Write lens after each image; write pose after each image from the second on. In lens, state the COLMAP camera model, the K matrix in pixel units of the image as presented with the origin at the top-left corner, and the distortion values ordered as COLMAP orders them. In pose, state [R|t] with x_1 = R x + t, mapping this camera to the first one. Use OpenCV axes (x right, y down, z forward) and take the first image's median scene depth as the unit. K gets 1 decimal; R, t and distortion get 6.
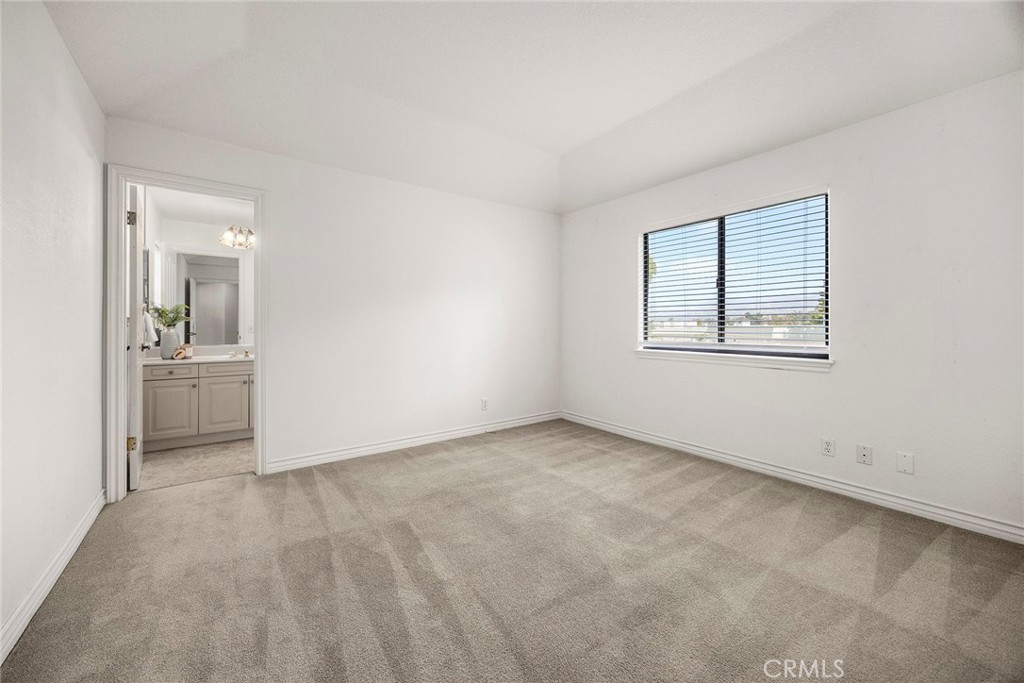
lens RADIAL K [[388.5, 0, 514.0], [0, 388.5, 332.9], [0, 0, 1]] dist [-0.001864, 0.001386]
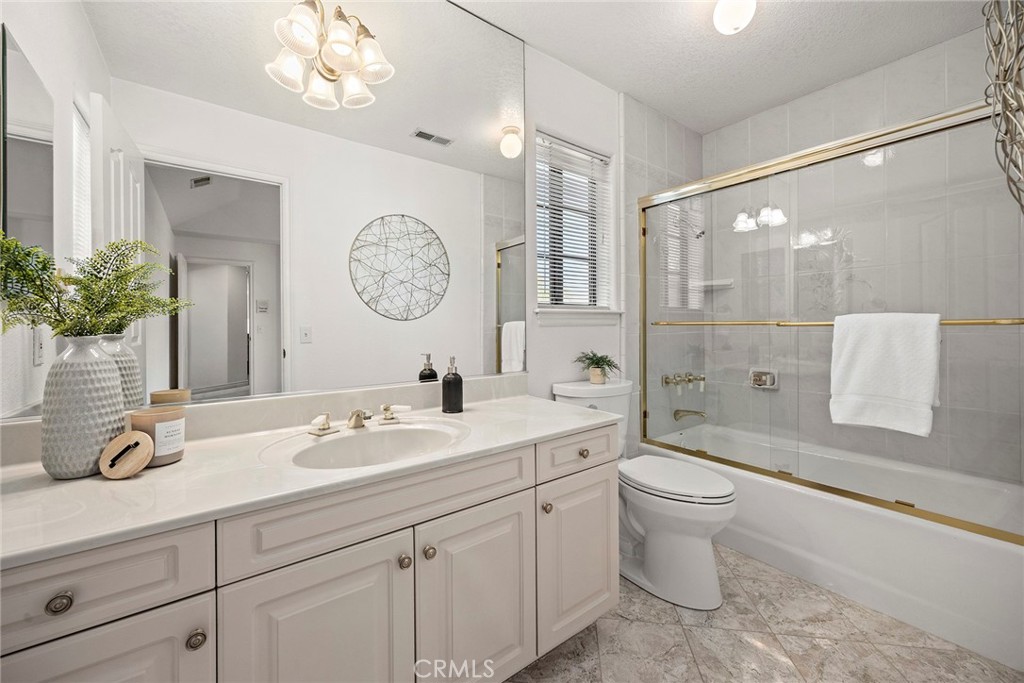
lens RADIAL K [[388.5, 0, 505.3], [0, 388.5, 334.8], [0, 0, 1]] dist [-0.001864, 0.001386]
pose [[0.999950, -0.009665, 0.002687, -0.396714], [0.009668, 0.999952, -0.001391, -0.008576], [-0.002673, 0.001416, 0.999995, 0.478447]]
